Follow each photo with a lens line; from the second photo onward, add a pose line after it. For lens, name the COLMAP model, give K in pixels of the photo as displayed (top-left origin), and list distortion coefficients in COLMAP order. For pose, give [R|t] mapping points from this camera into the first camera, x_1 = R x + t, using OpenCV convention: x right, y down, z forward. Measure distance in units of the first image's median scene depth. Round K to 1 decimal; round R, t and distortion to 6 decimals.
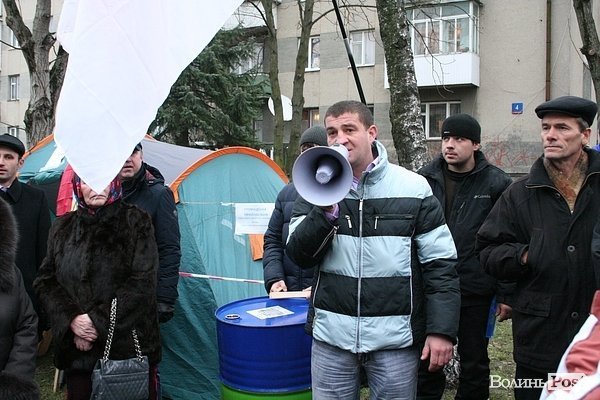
lens RADIAL K [[641.8, 0, 300.7], [0, 641.8, 195.2], [0, 0, 1]] dist [-0.068756, 0.000000]
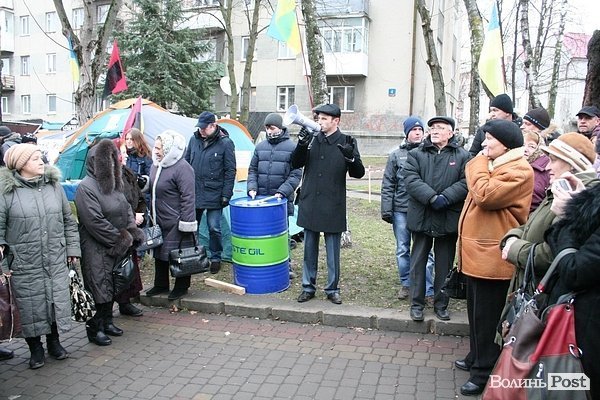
lens RADIAL K [[535.7, 0, 297.7], [0, 535.7, 203.2], [0, 0, 1]] dist [-0.086665, 0.017218]
pose [[0.990750, 0.001487, 0.135690, -0.046536], [-0.014673, 0.995251, 0.096233, 0.004135], [-0.134902, -0.097334, 0.986067, -0.225904]]
